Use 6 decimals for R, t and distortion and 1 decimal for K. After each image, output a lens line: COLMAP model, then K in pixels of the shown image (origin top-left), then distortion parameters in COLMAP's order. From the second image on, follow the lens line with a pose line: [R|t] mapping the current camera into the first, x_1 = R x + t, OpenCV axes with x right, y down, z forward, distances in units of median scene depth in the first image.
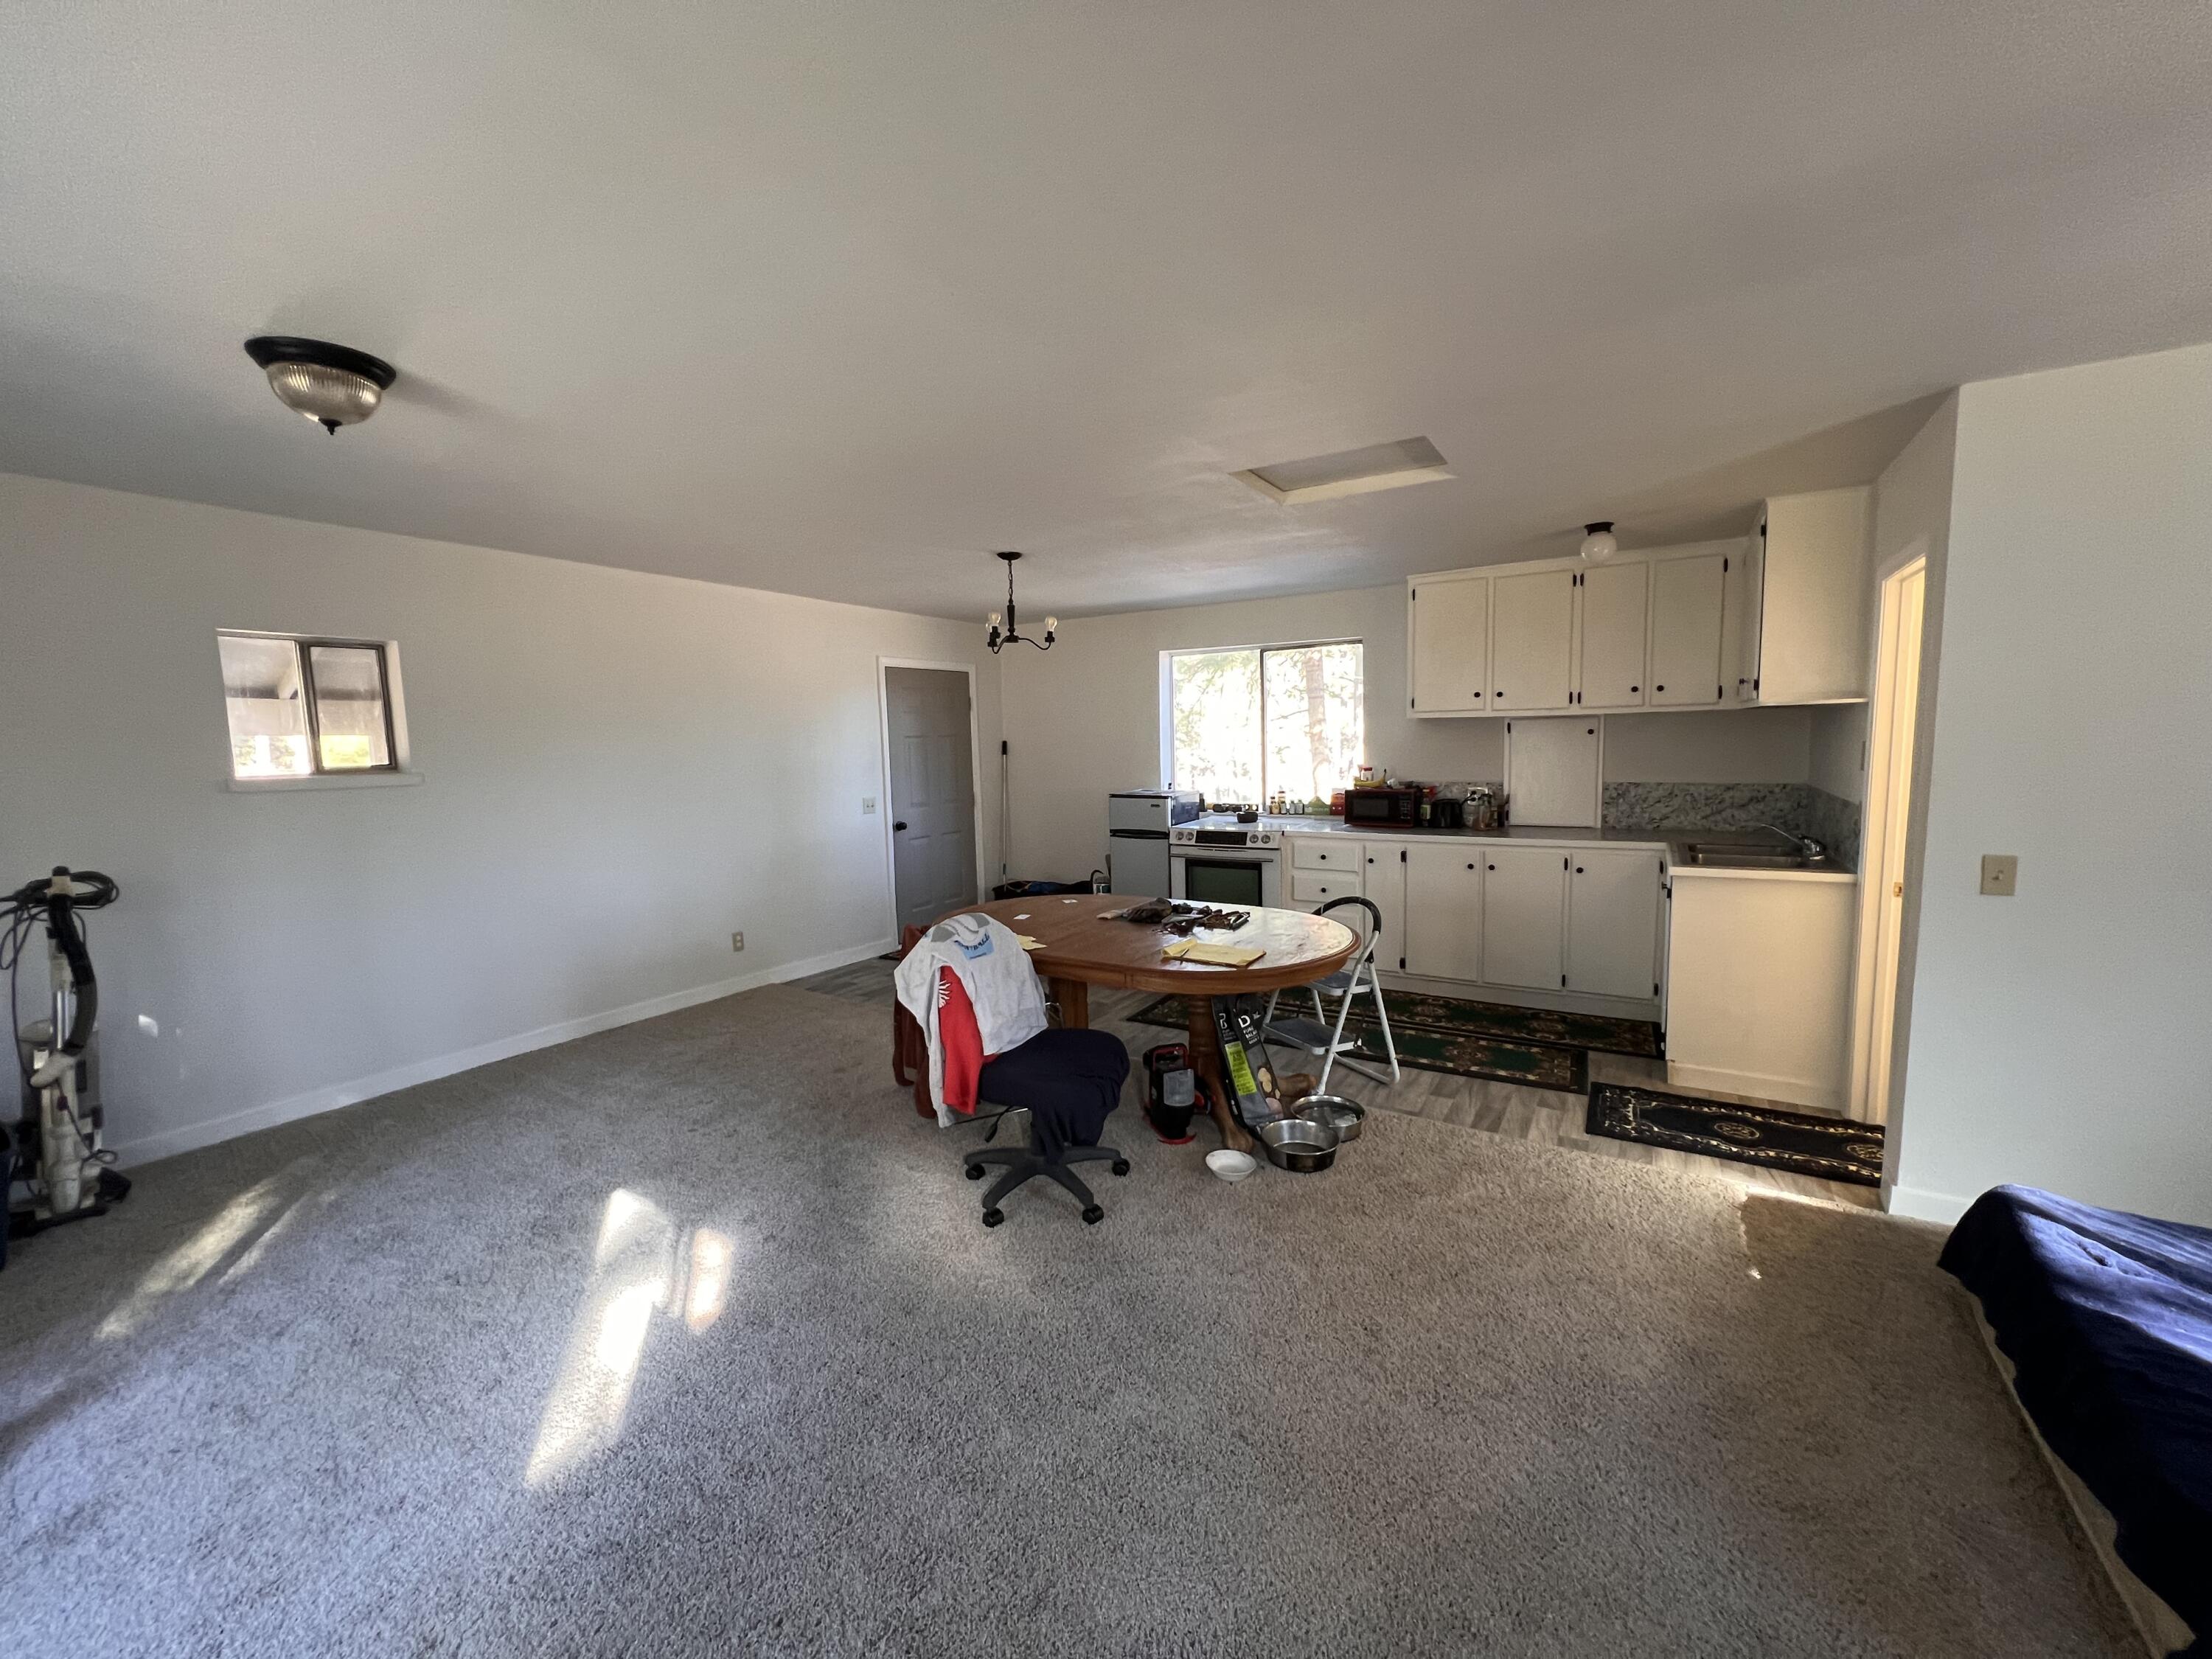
lens RADIAL K [[894.4, 0, 1110.2], [0, 894.4, 829.0], [0, 0, 1]] dist [0.003085, 0.000435]
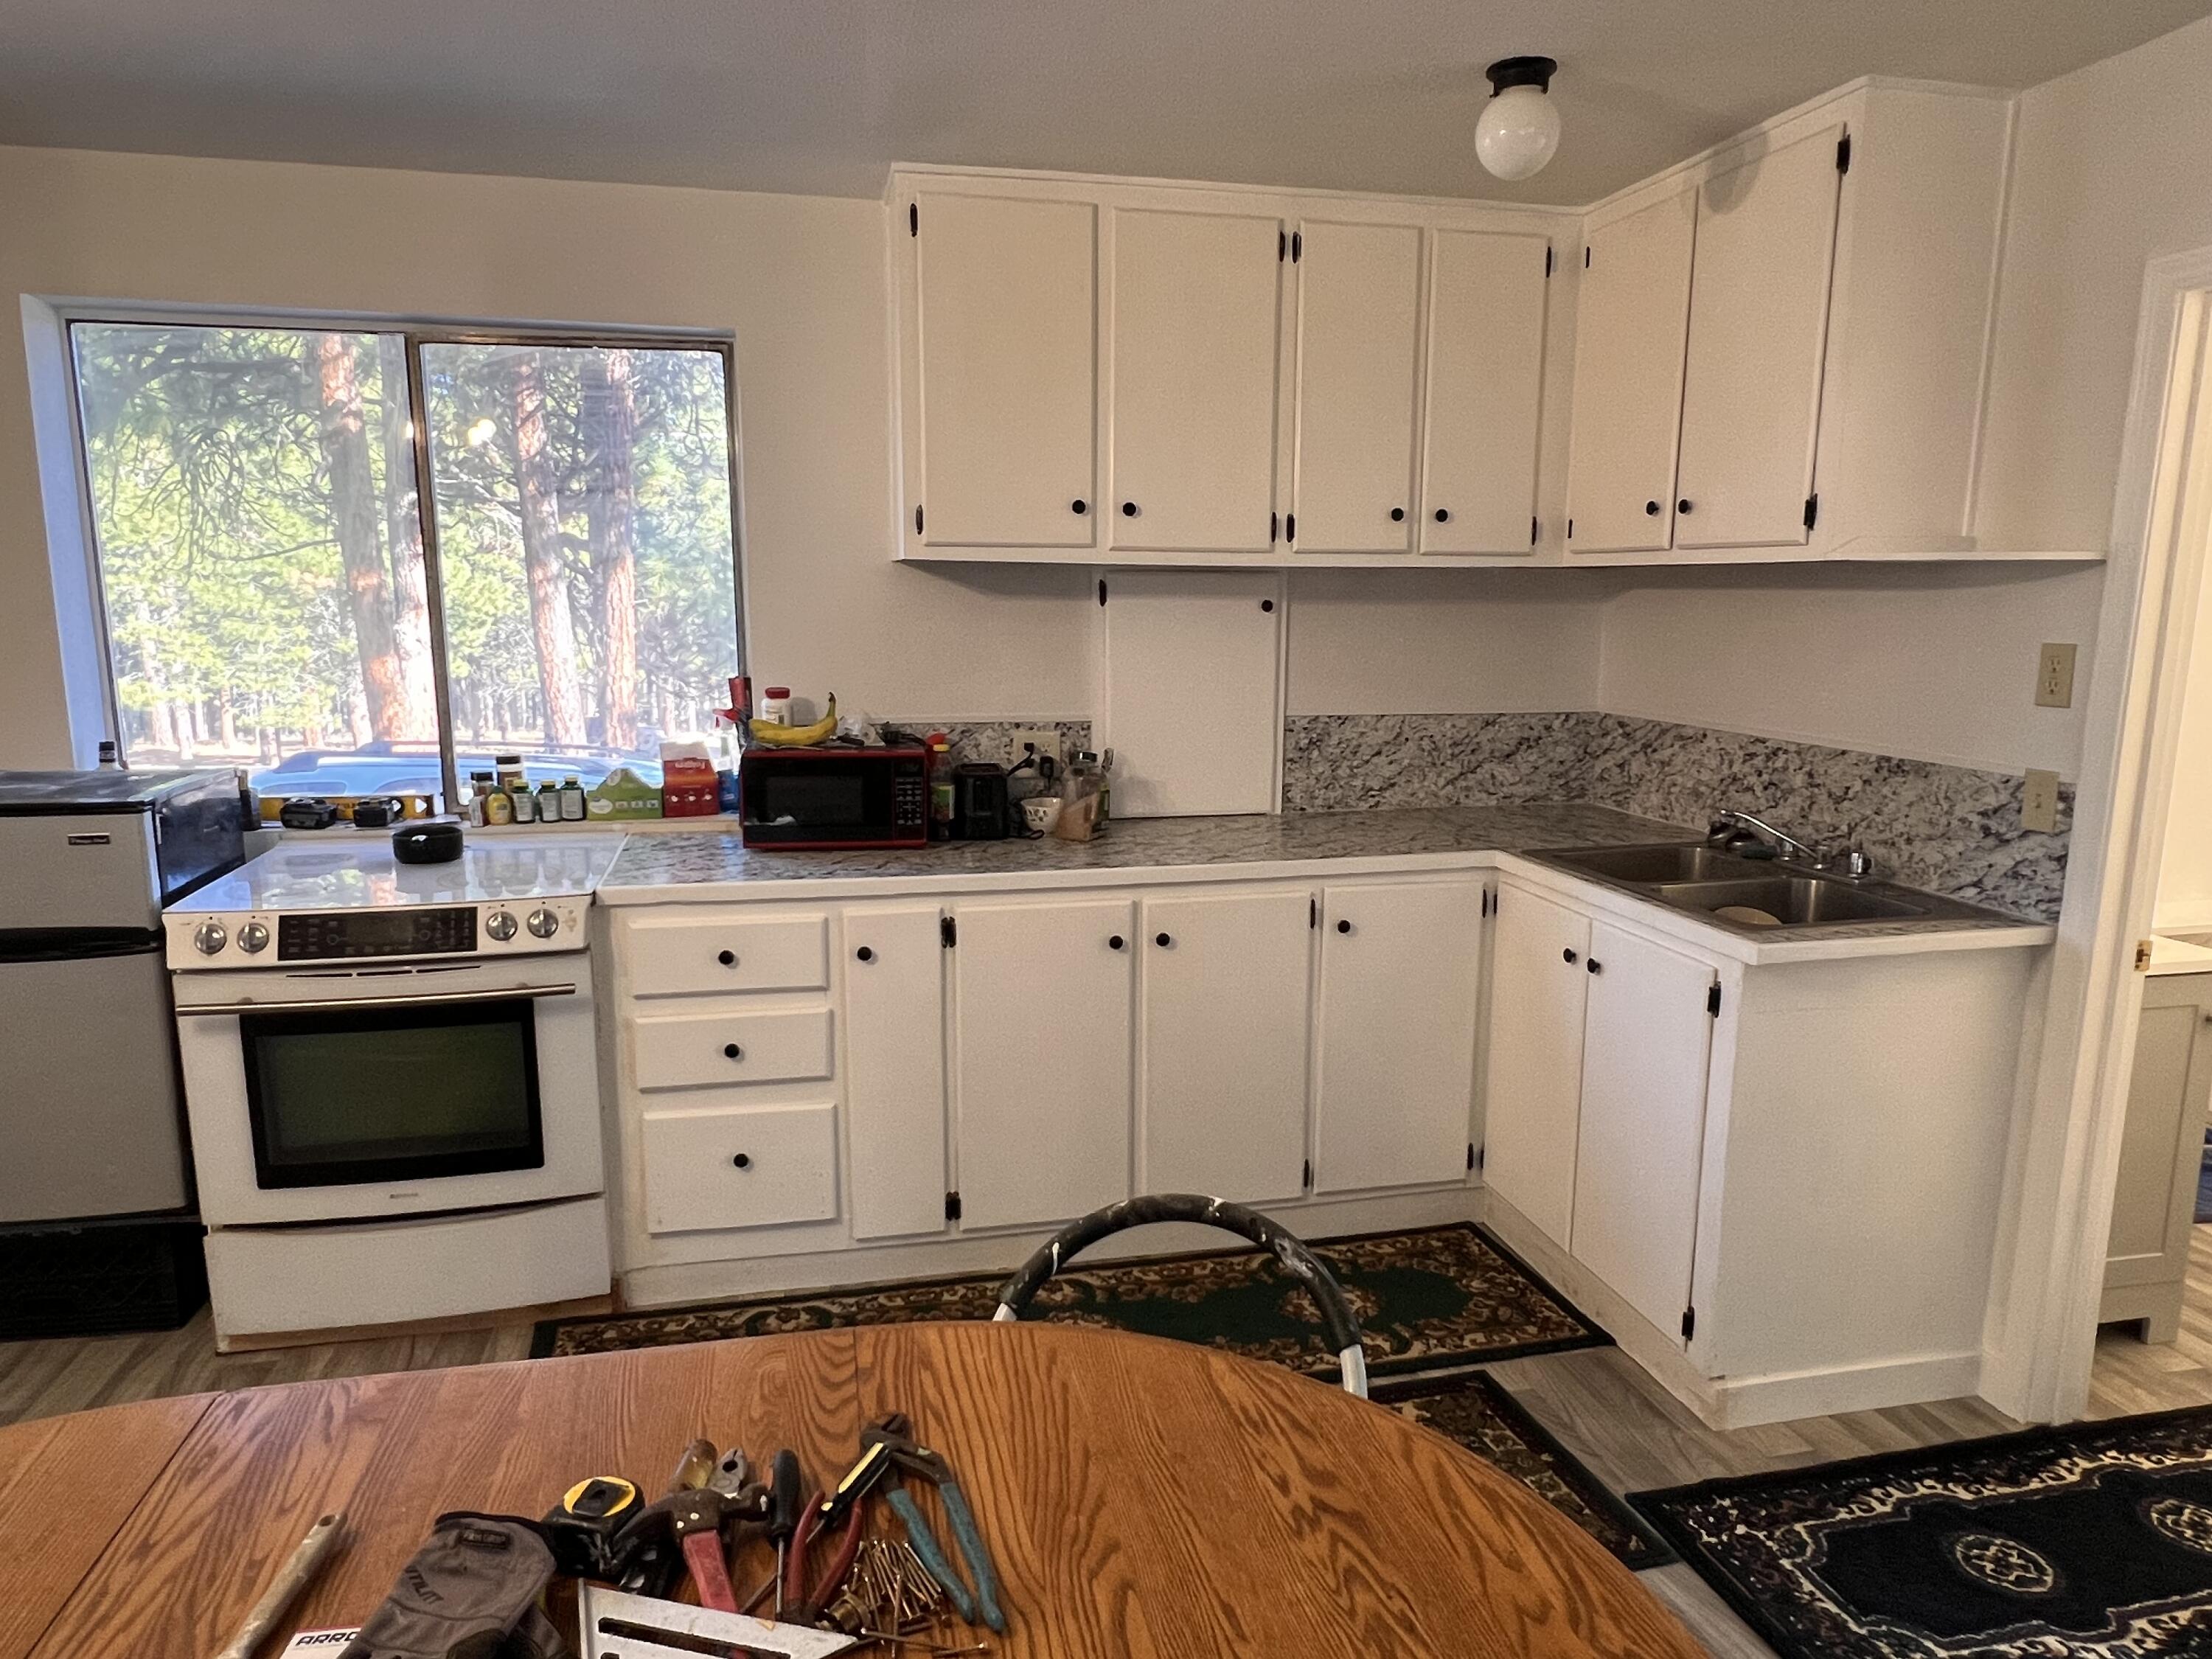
lens RADIAL K [[1407.2, 0, 1098.0], [0, 1407.2, 836.9], [0, 0, 1]] dist [-0.004326, -0.002902]
pose [[0.724920, -0.094689, 0.682293, -0.025344], [0.049250, 0.995097, 0.085772, -0.058773], [-0.687070, -0.028575, 0.726029, 0.550864]]
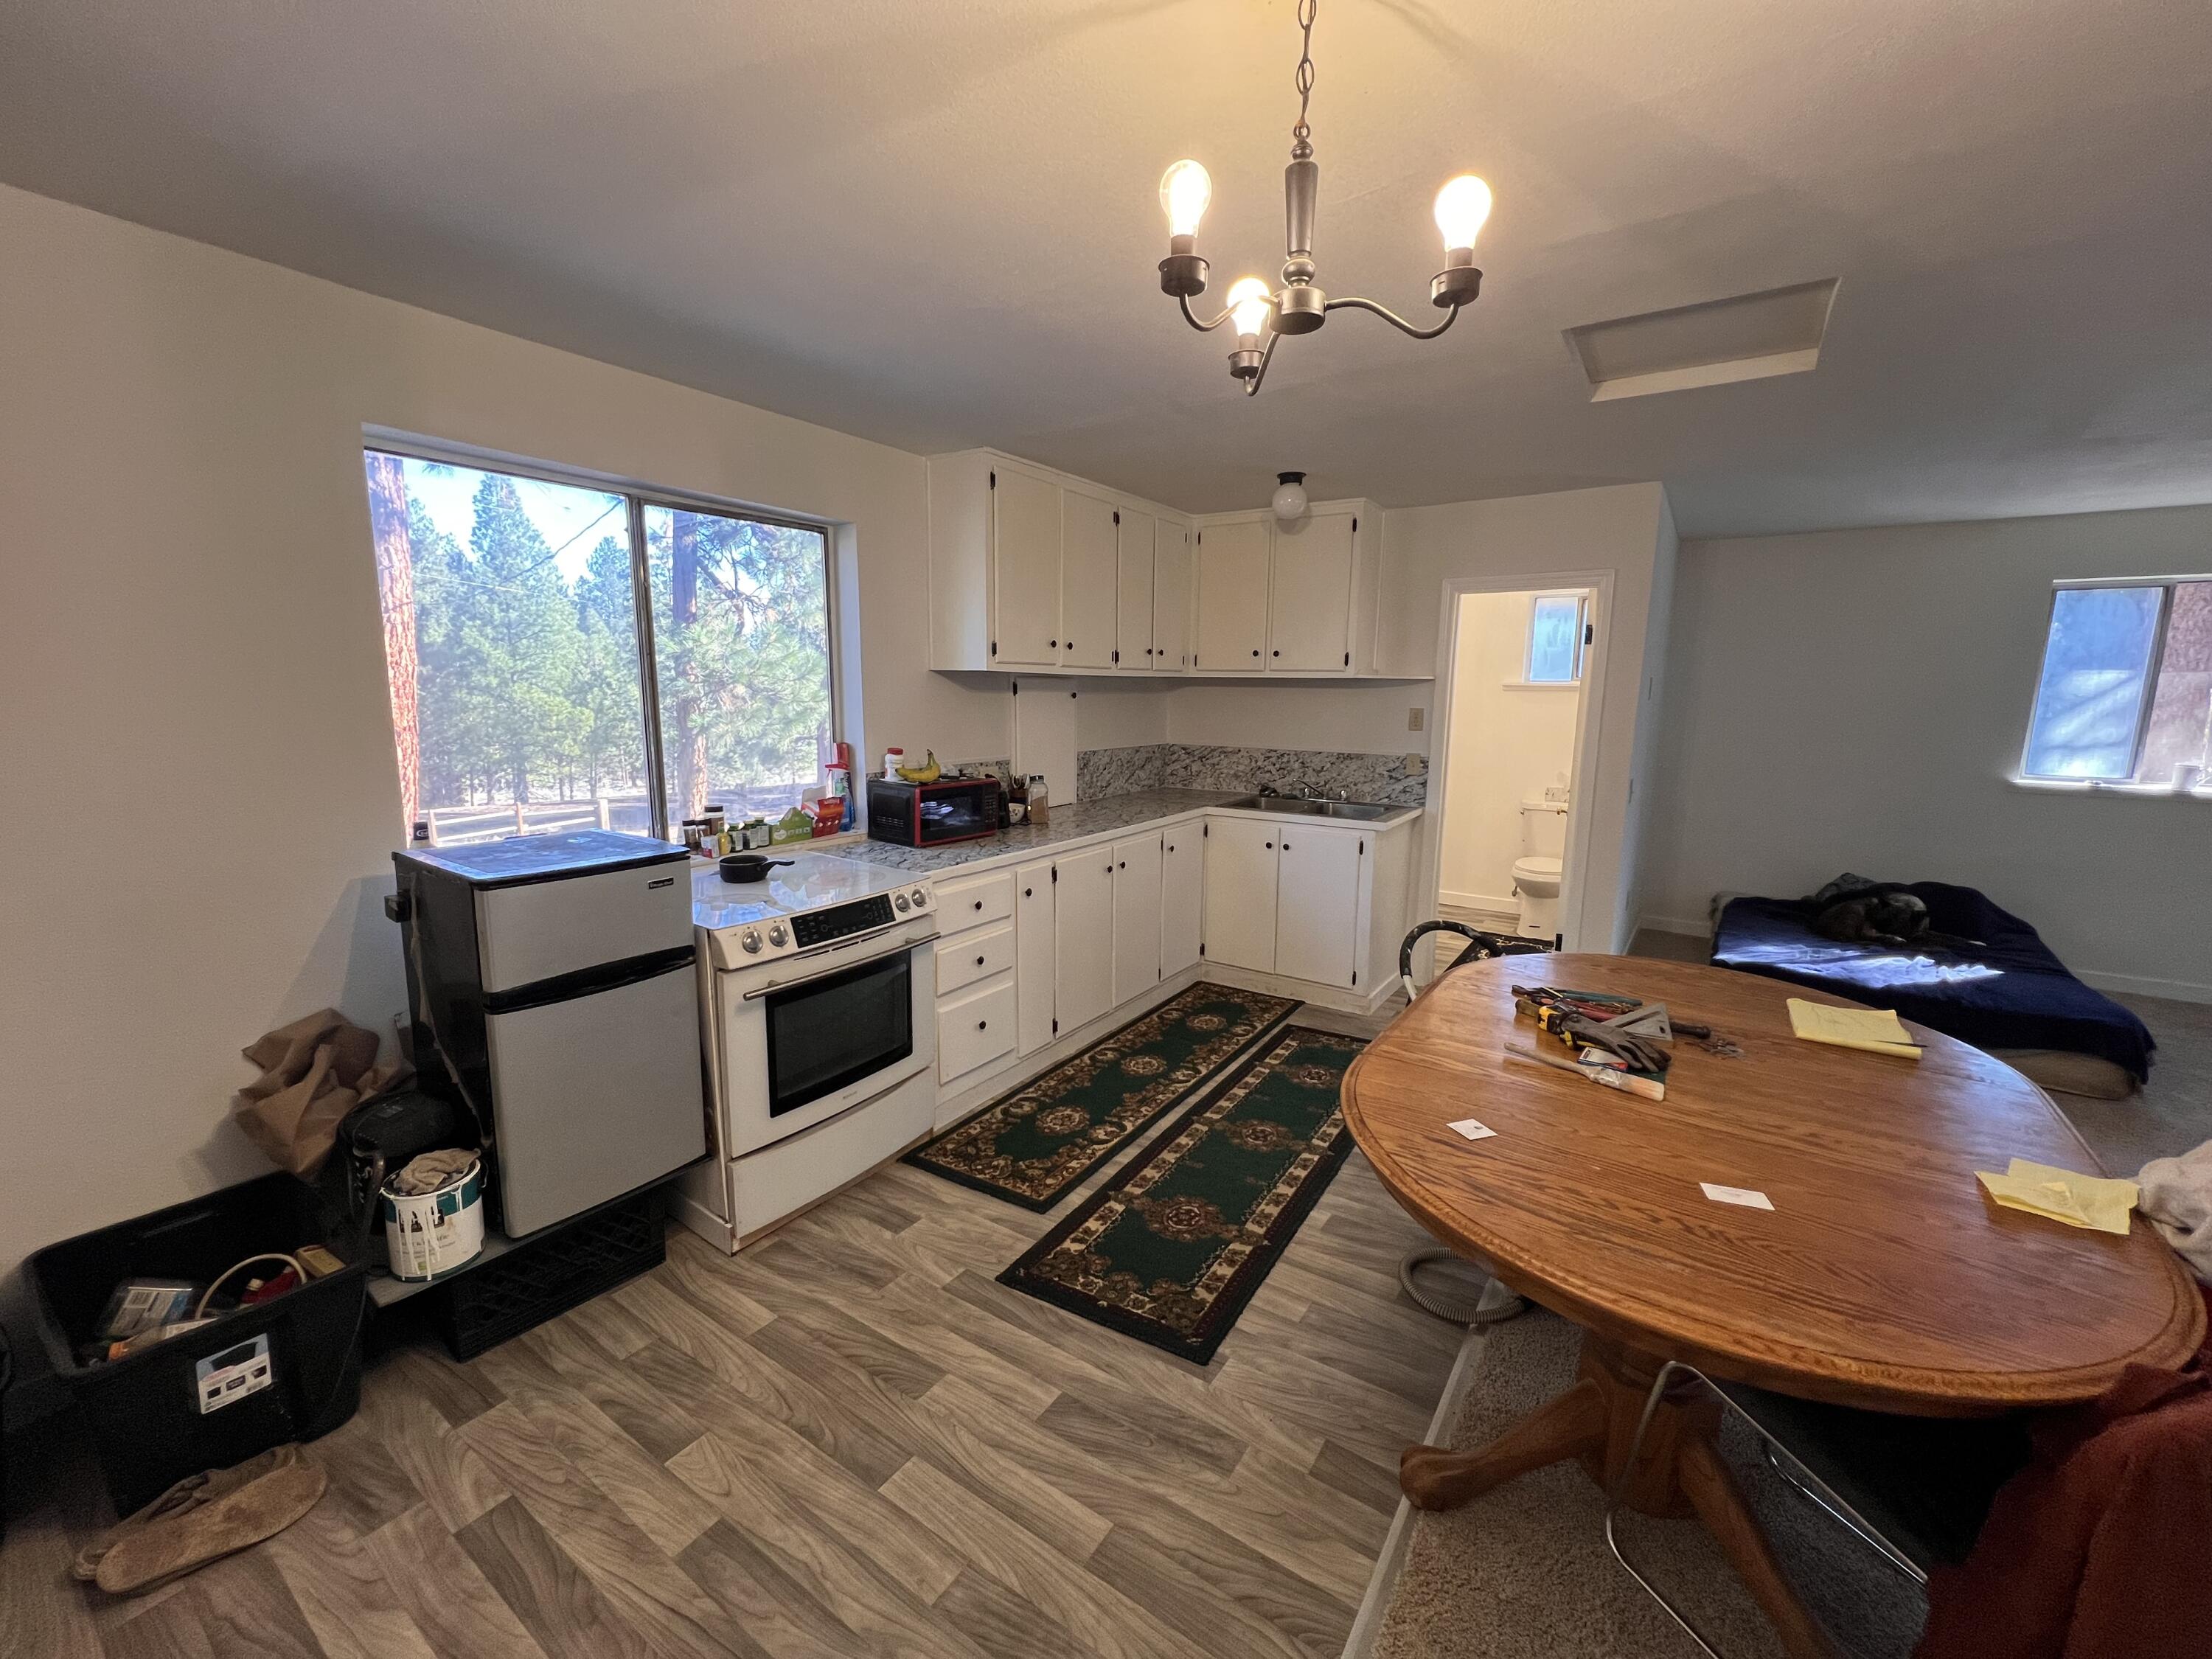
lens RADIAL K [[894.4, 0, 1110.2], [0, 894.4, 829.0], [0, 0, 1]] dist [0.003085, 0.000435]
pose [[0.044397, -0.138805, 0.989324, -0.358159], [0.088827, 0.986927, 0.134482, -0.096463], [-0.995057, 0.081908, 0.056146, 0.950746]]
